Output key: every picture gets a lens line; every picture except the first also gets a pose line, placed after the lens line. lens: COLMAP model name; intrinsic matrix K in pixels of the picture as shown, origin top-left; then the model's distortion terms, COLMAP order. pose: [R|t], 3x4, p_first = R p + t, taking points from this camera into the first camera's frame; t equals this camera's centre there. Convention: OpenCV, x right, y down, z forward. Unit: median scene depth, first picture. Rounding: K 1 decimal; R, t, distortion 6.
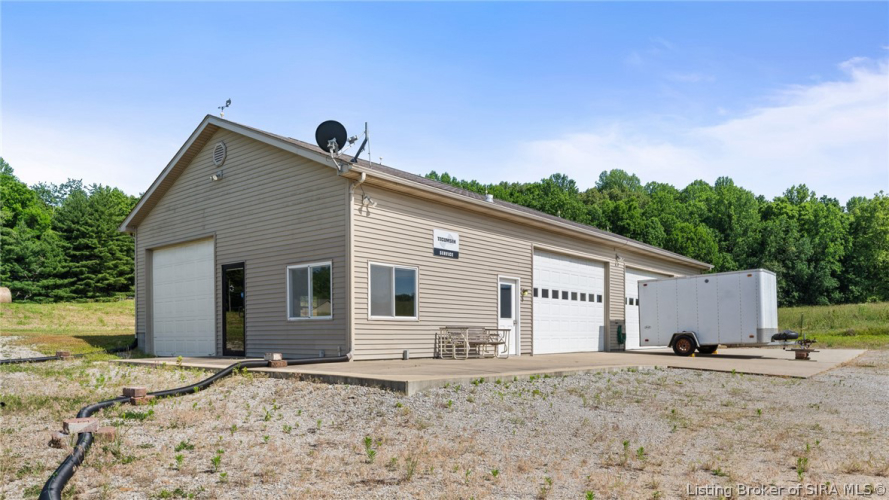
lens RADIAL K [[629.8, 0, 445.5], [0, 629.8, 248.8], [0, 0, 1]] dist [-0.003603, 0.000733]
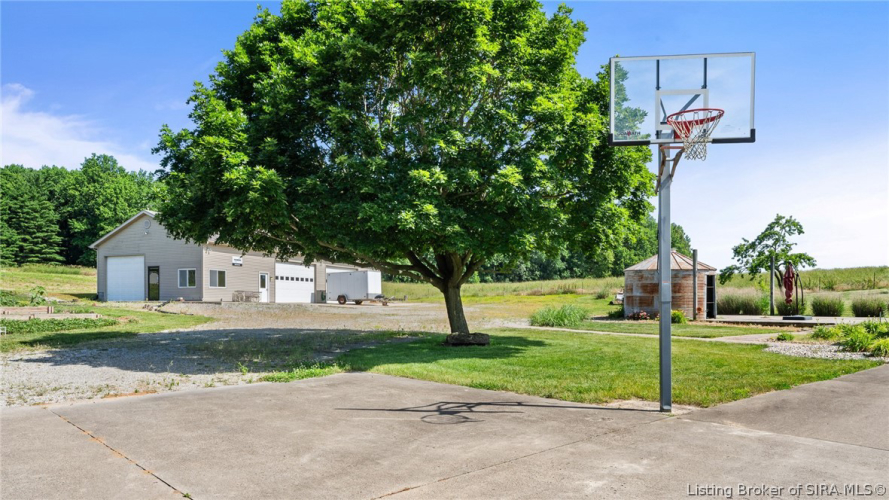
lens RADIAL K [[621.6, 0, 445.3], [0, 621.6, 255.5], [0, 0, 1]] dist [0.003512, 0.001445]
pose [[0.960192, 0.028695, 0.277864, 0.092689], [-0.044451, 0.997731, 0.050570, -0.166674], [-0.275782, -0.060908, 0.959289, -1.479035]]
